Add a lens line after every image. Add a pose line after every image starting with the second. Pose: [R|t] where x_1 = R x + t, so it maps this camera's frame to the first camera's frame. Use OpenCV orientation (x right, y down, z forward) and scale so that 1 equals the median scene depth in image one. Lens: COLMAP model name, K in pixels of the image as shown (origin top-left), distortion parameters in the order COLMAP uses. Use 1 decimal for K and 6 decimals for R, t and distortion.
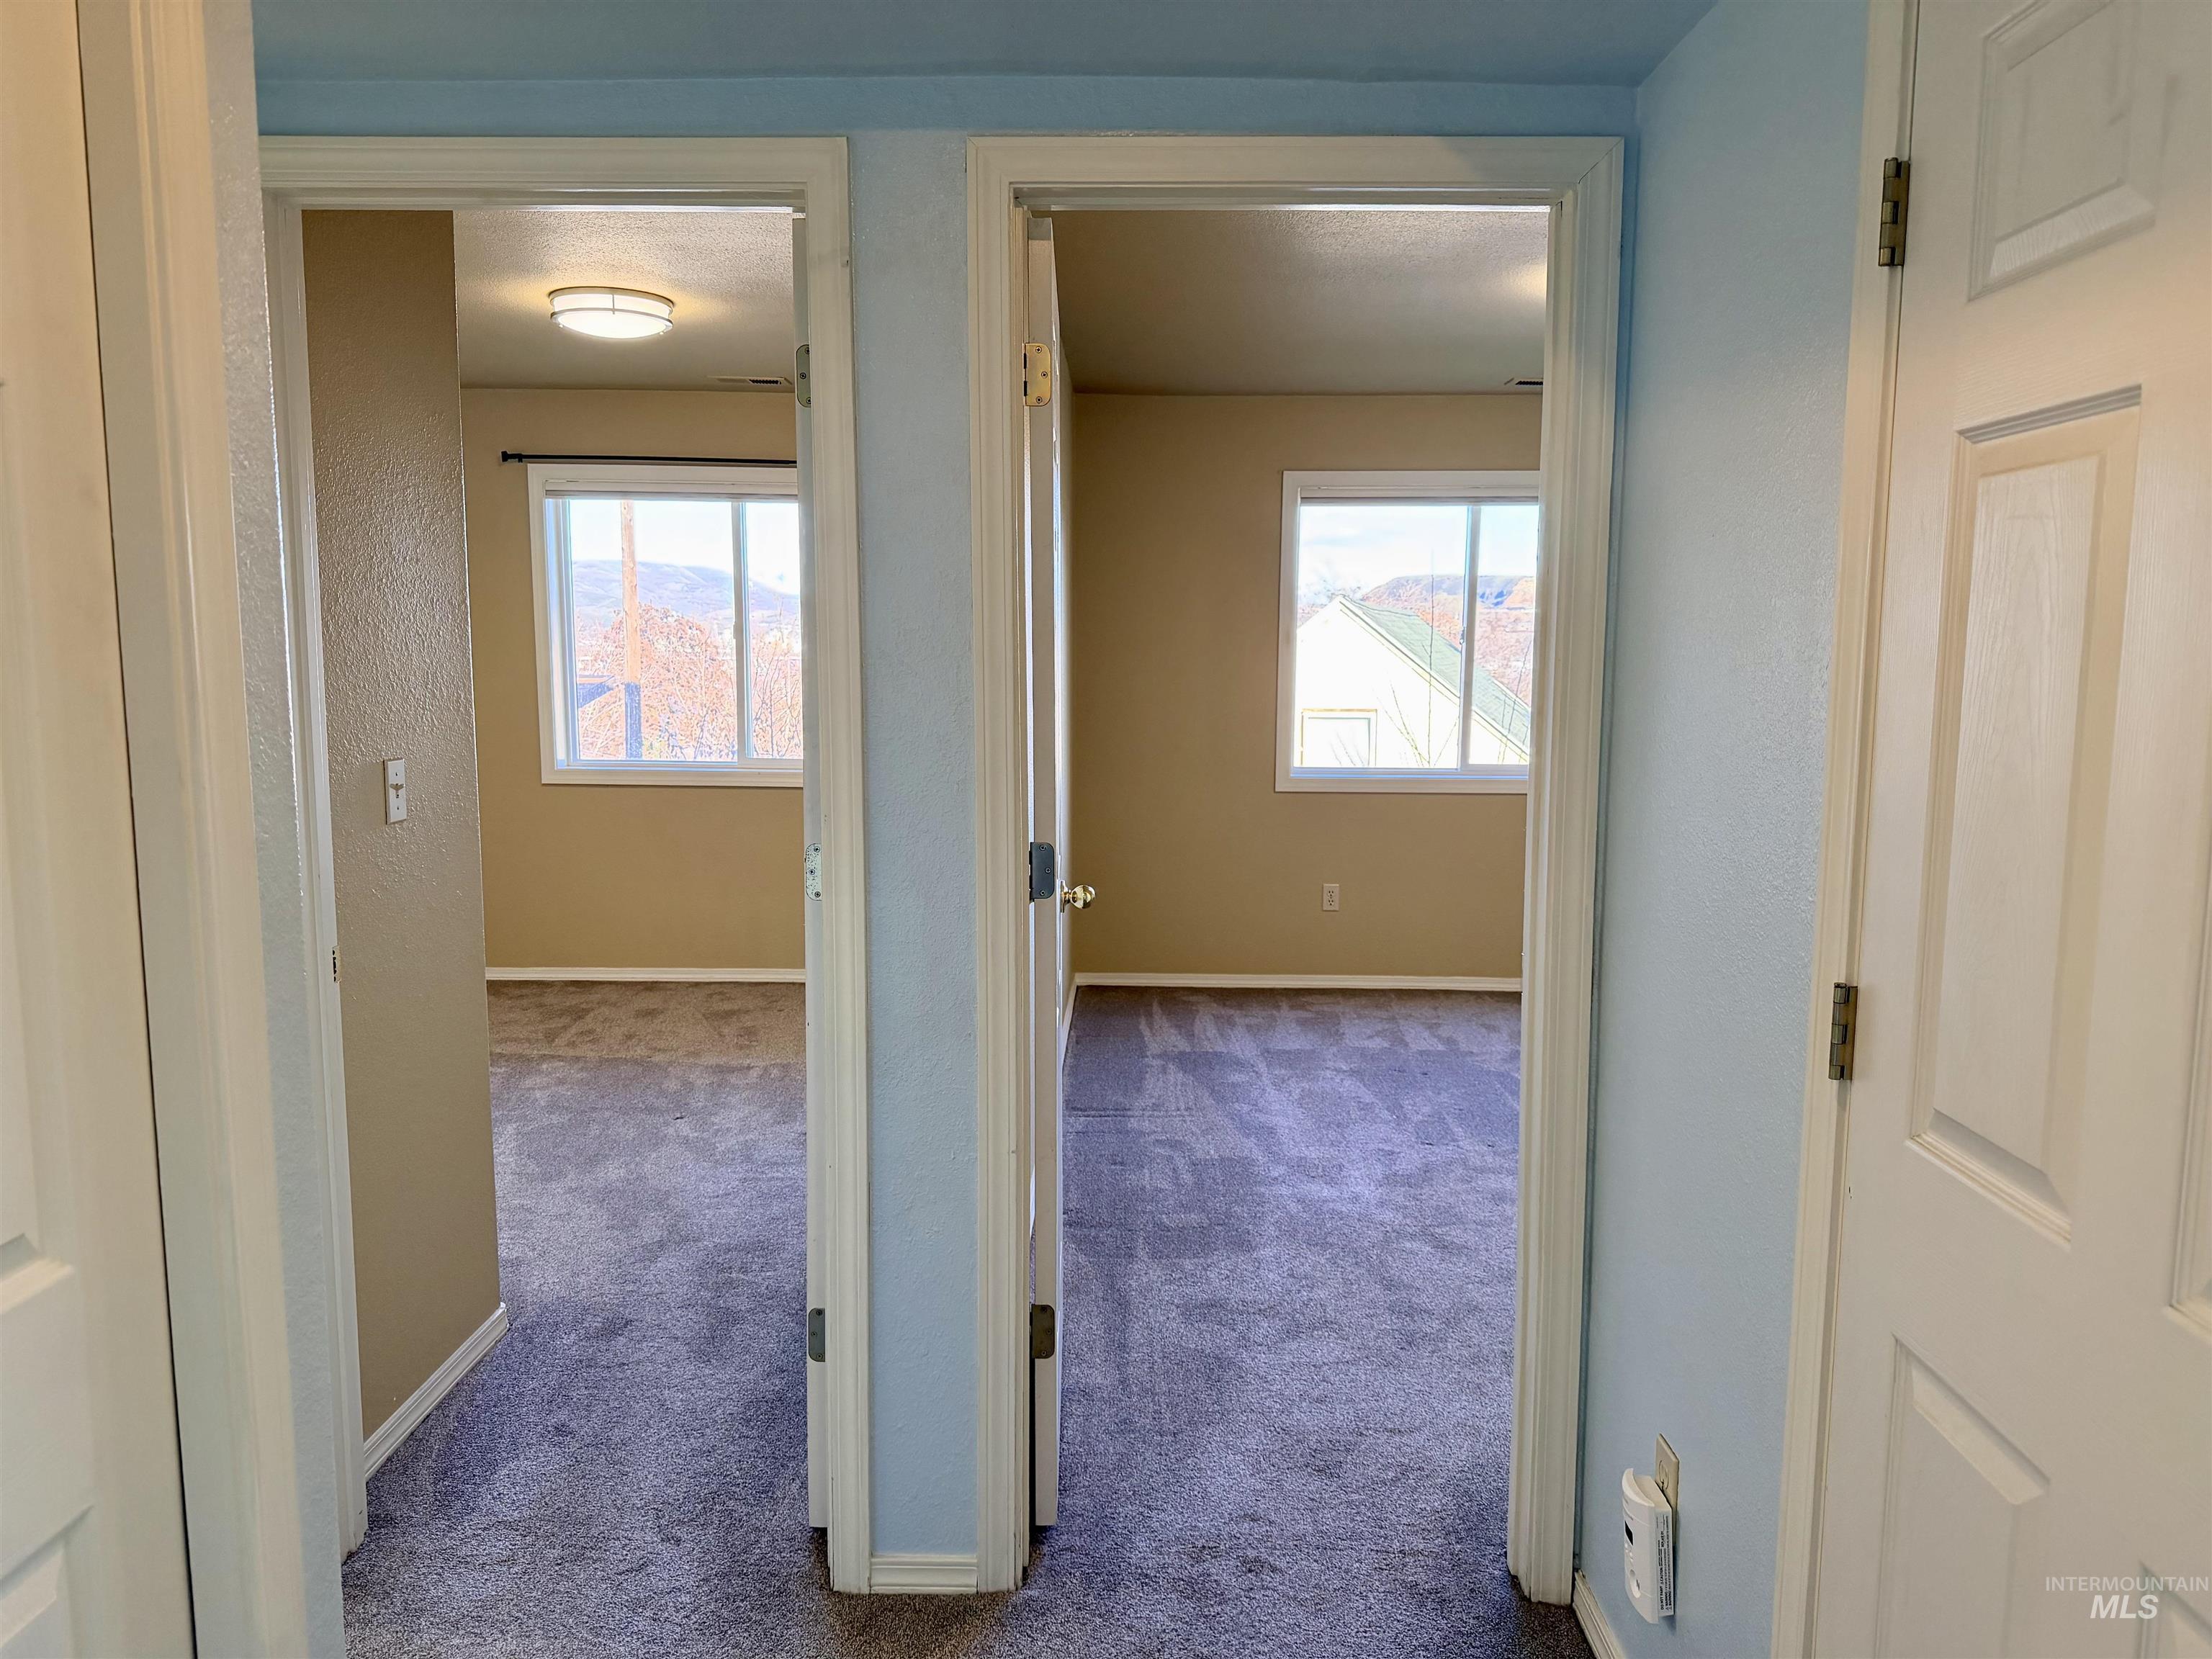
lens RADIAL K [[1517.4, 0, 1106.0], [0, 1517.4, 829.5], [0, 0, 1]] dist [0.039591, -0.077367]
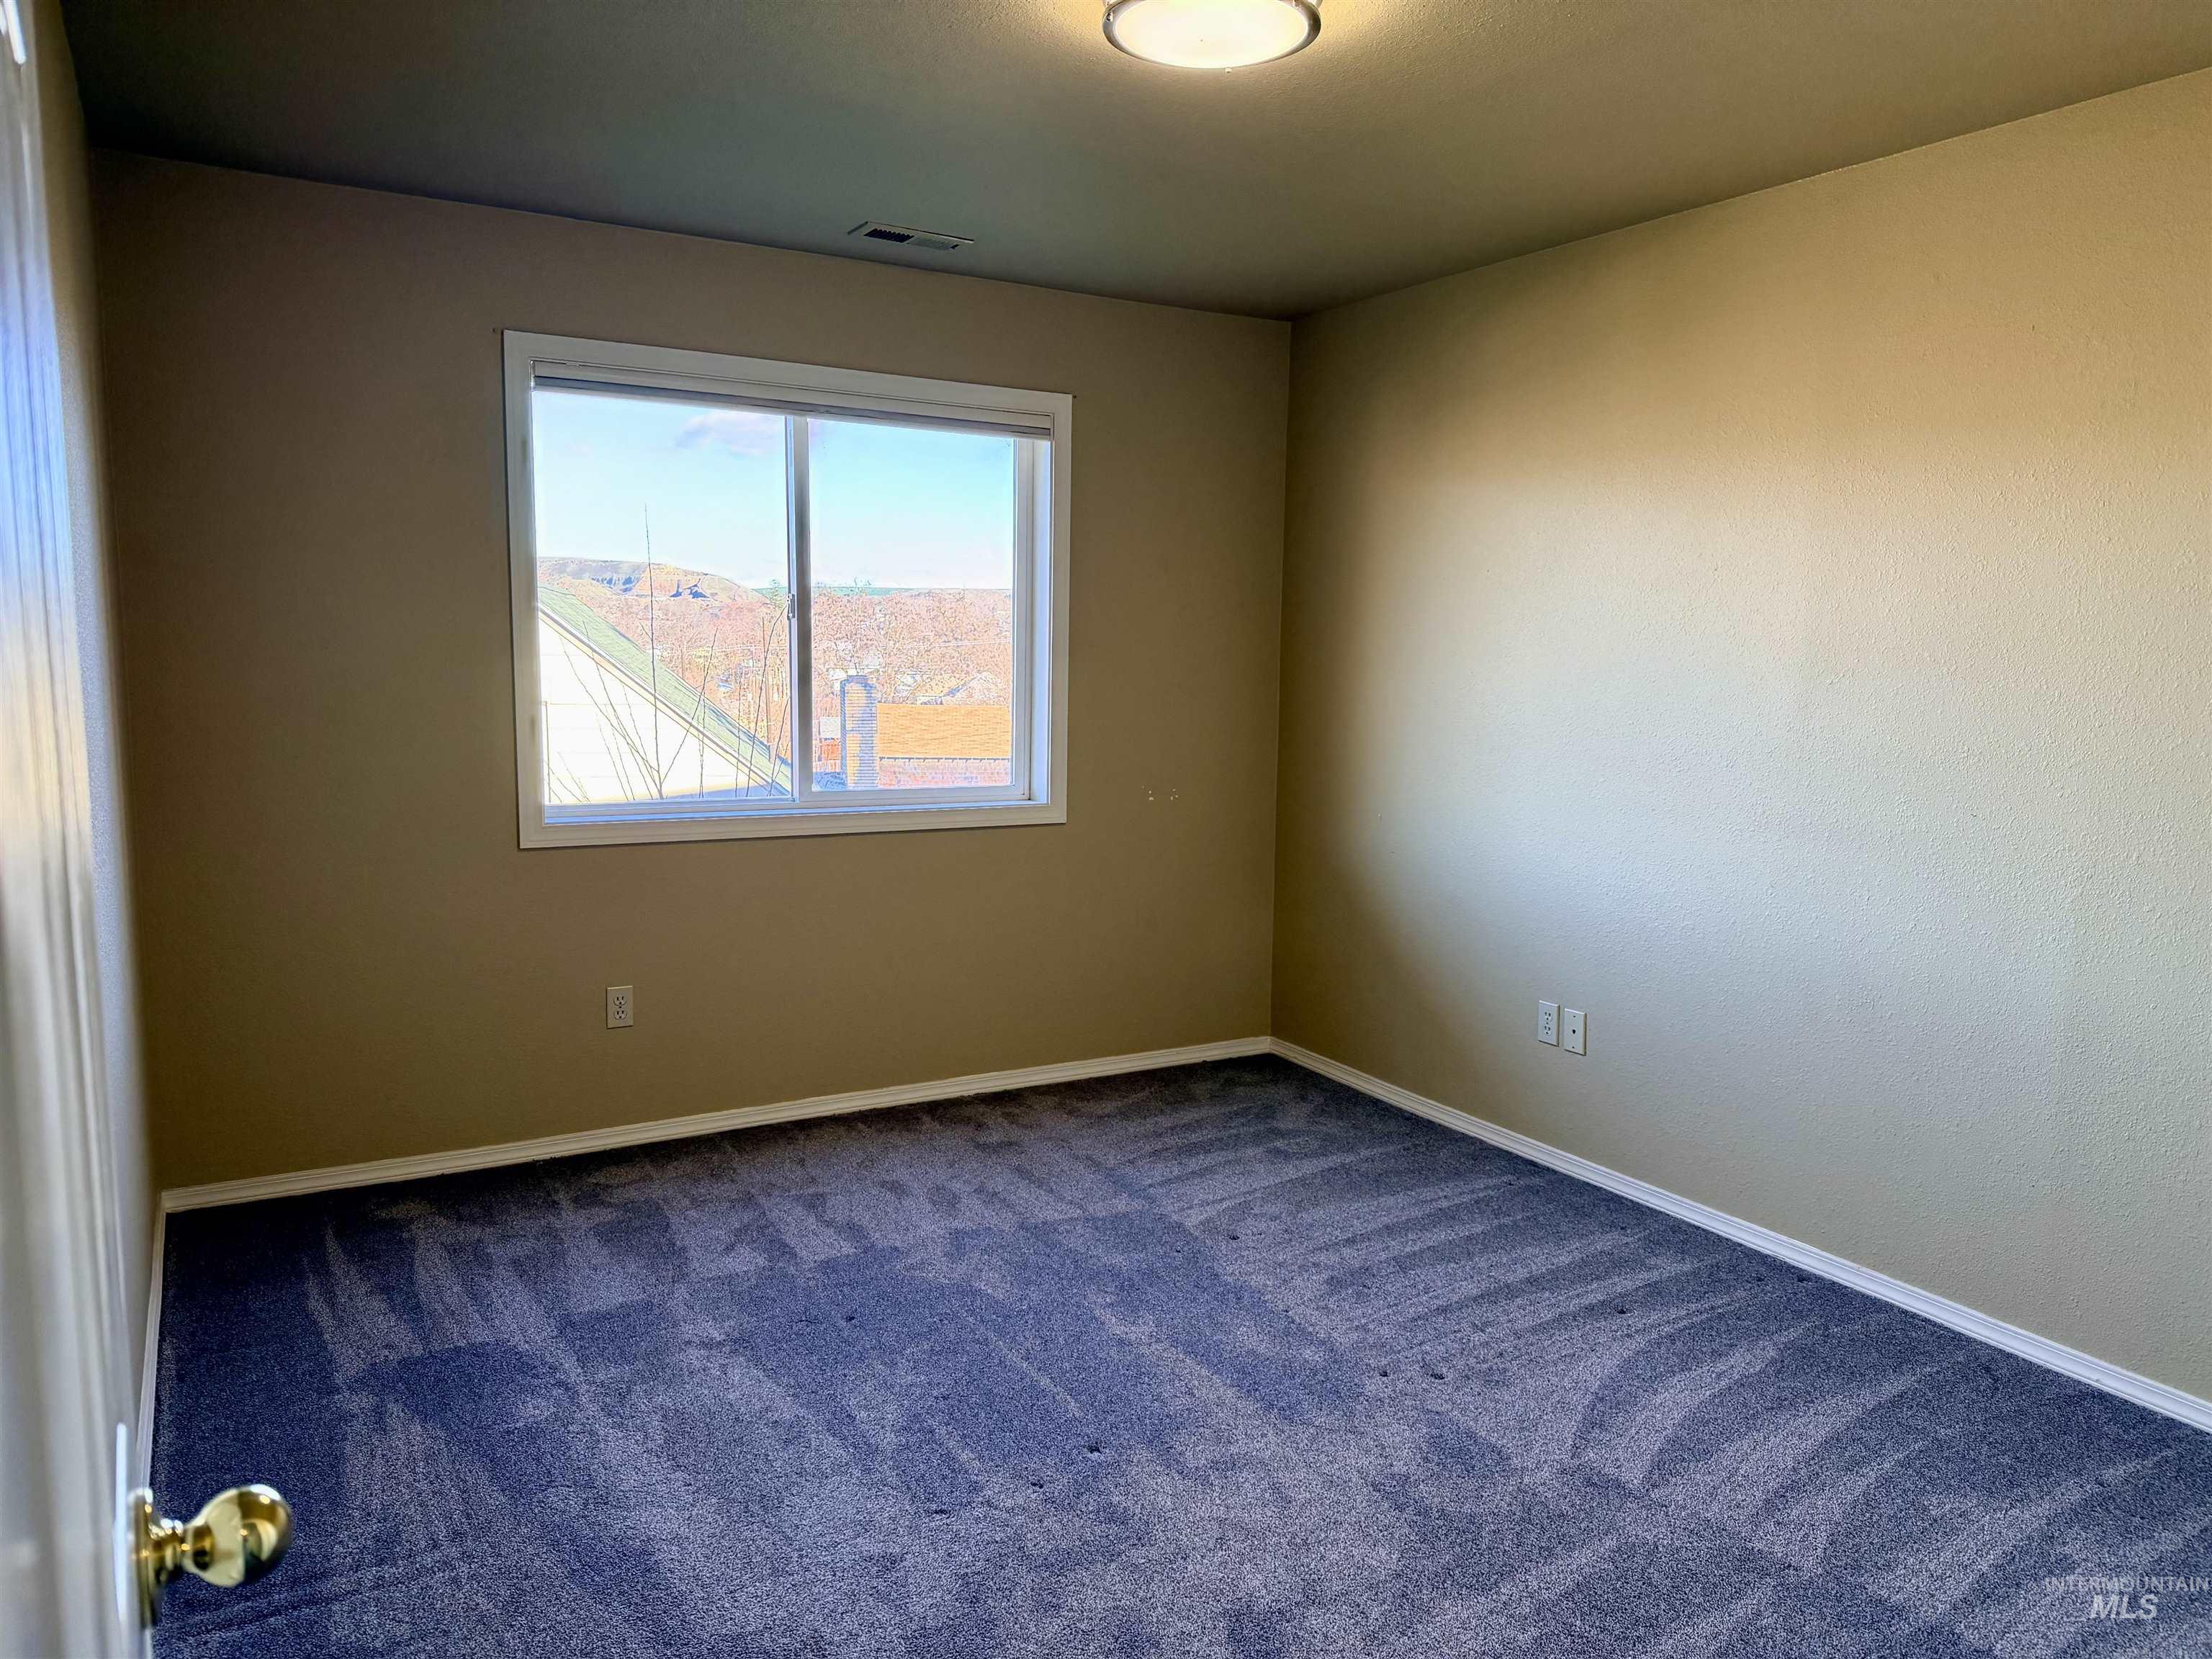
lens RADIAL K [[1517.4, 0, 1106.0], [0, 1517.4, 829.5], [0, 0, 1]] dist [0.039591, -0.077367]
pose [[0.851810, -0.056743, 0.520769, -0.009839], [0.049454, 0.998387, 0.027893, -0.044915], [-0.521512, 0.001995, 0.853242, 0.402656]]
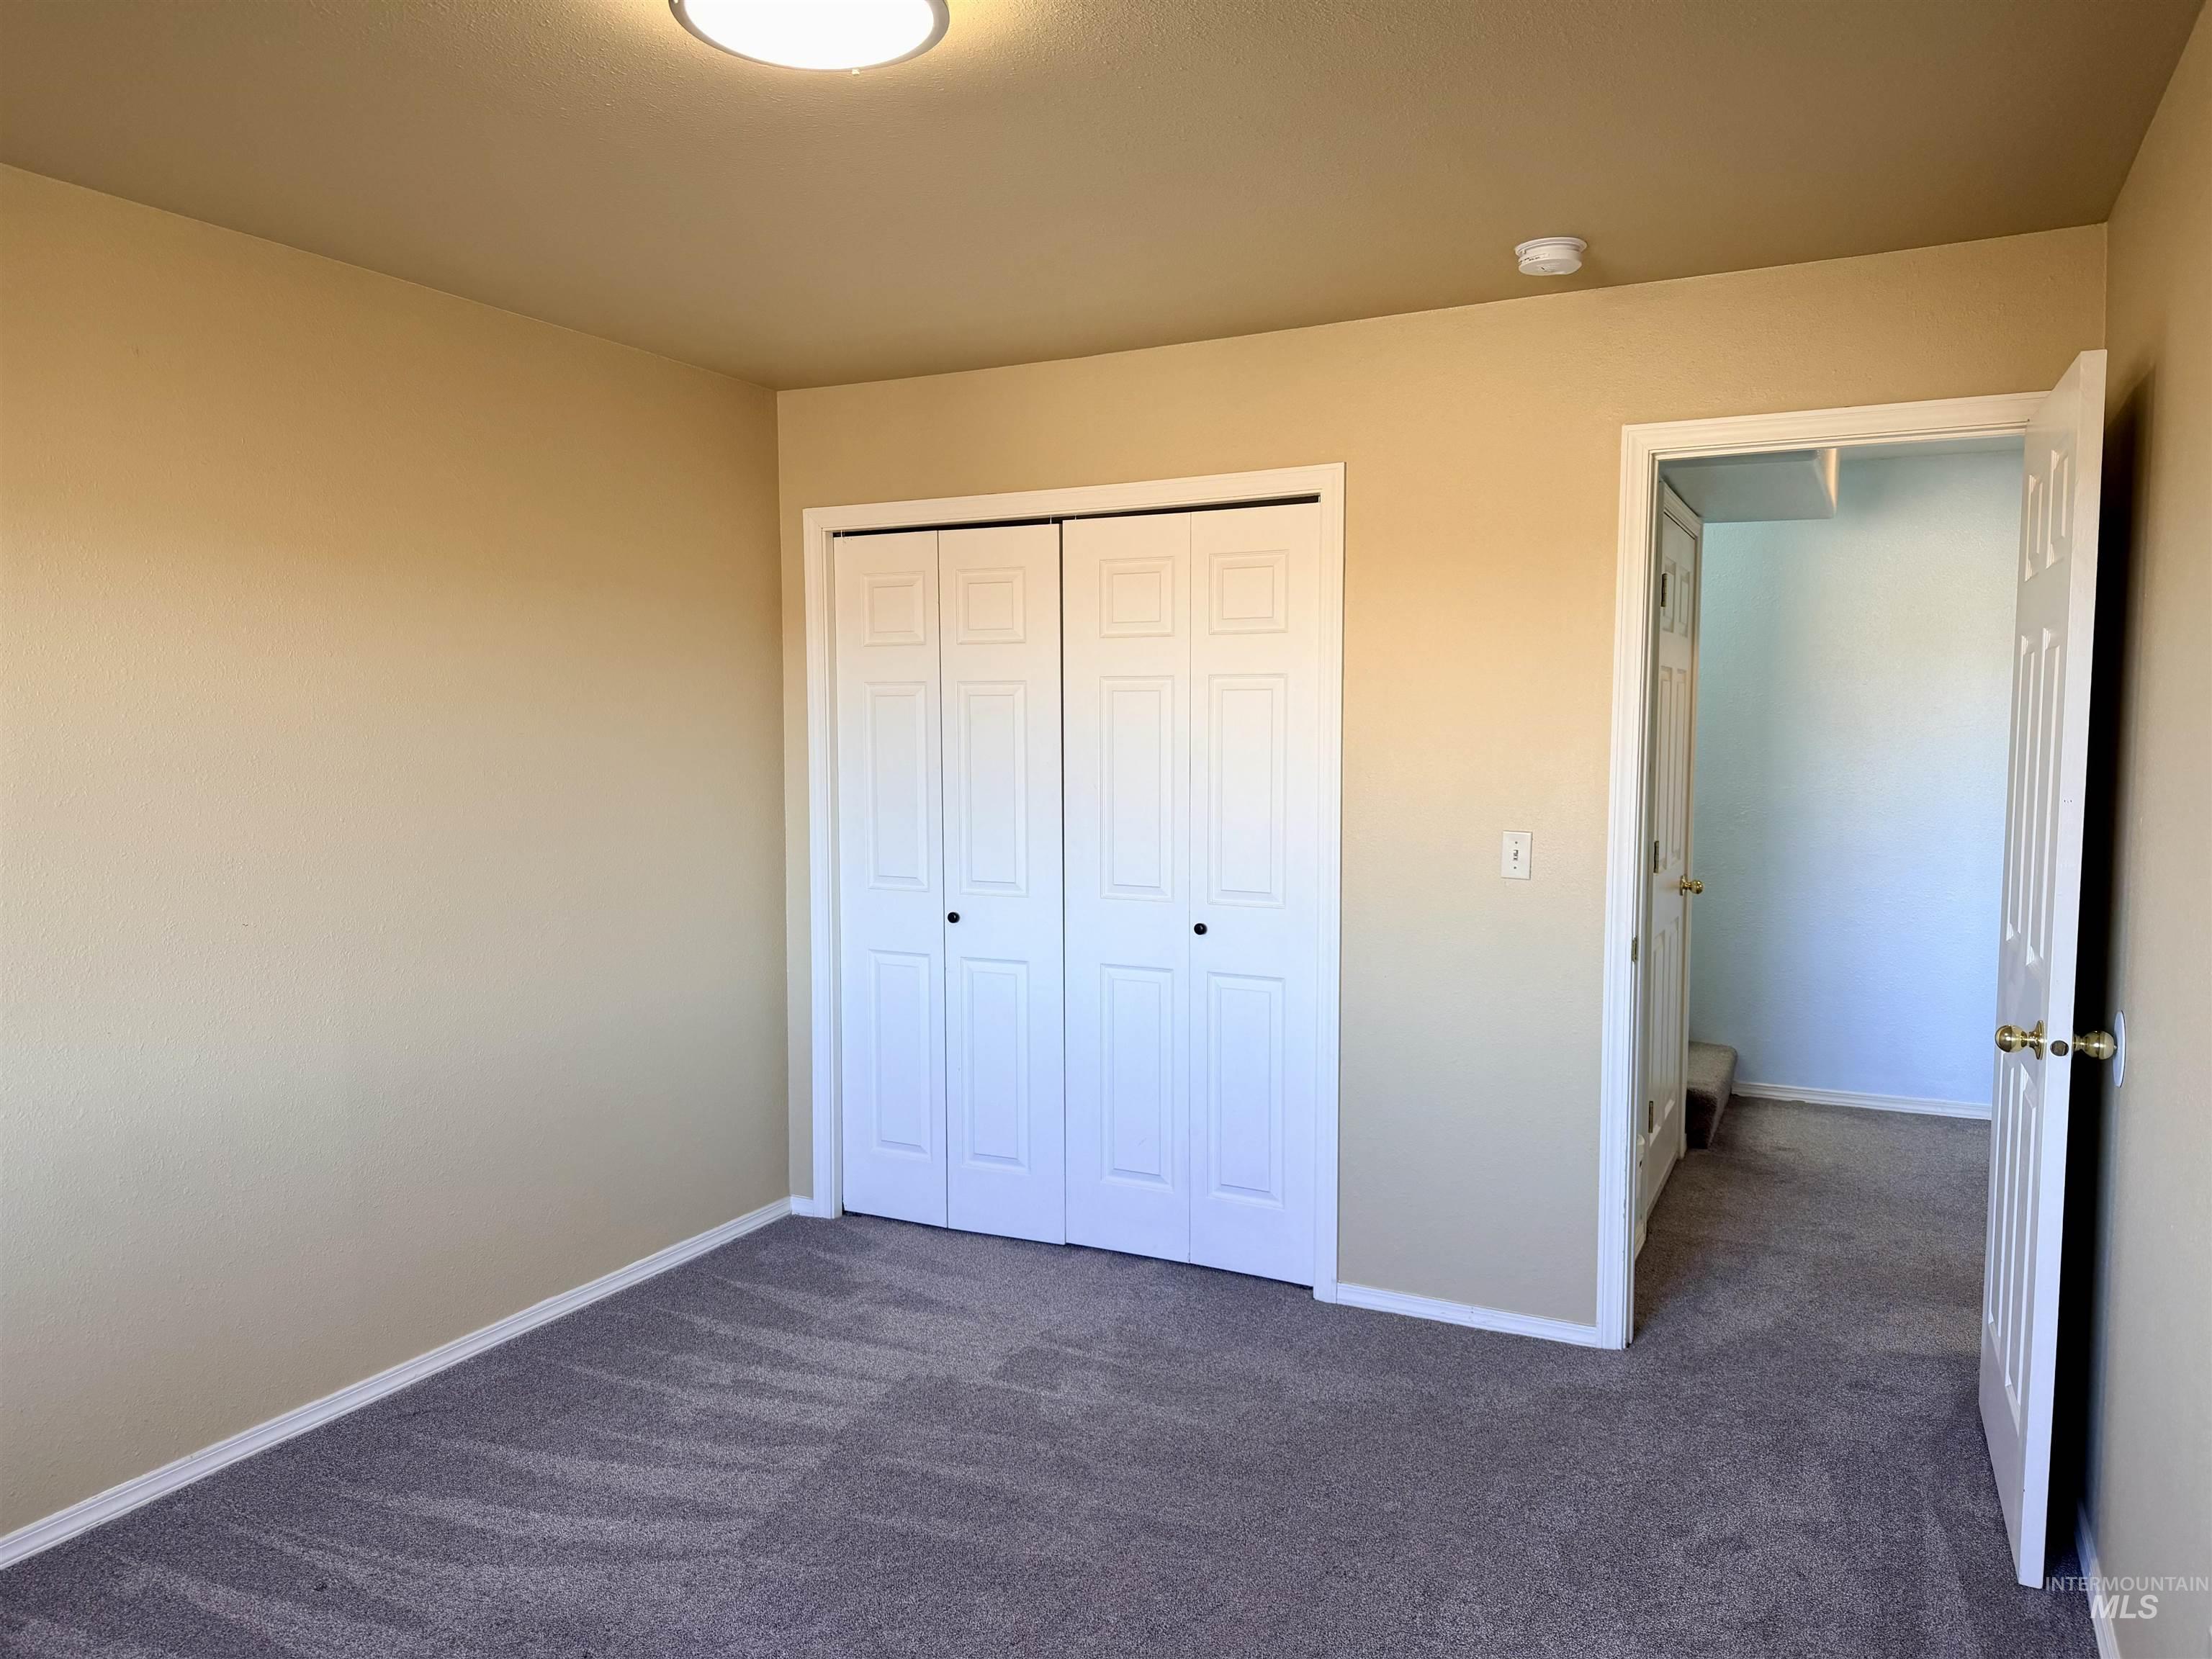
lens RADIAL K [[1517.4, 0, 1106.0], [0, 1517.4, 829.5], [0, 0, 1]] dist [0.039591, -0.077367]
pose [[-0.899152, -0.027830, 0.436751, 0.039664], [0.057407, 0.981852, 0.180749, -0.133719], [-0.433855, 0.187594, -0.881237, 1.065395]]
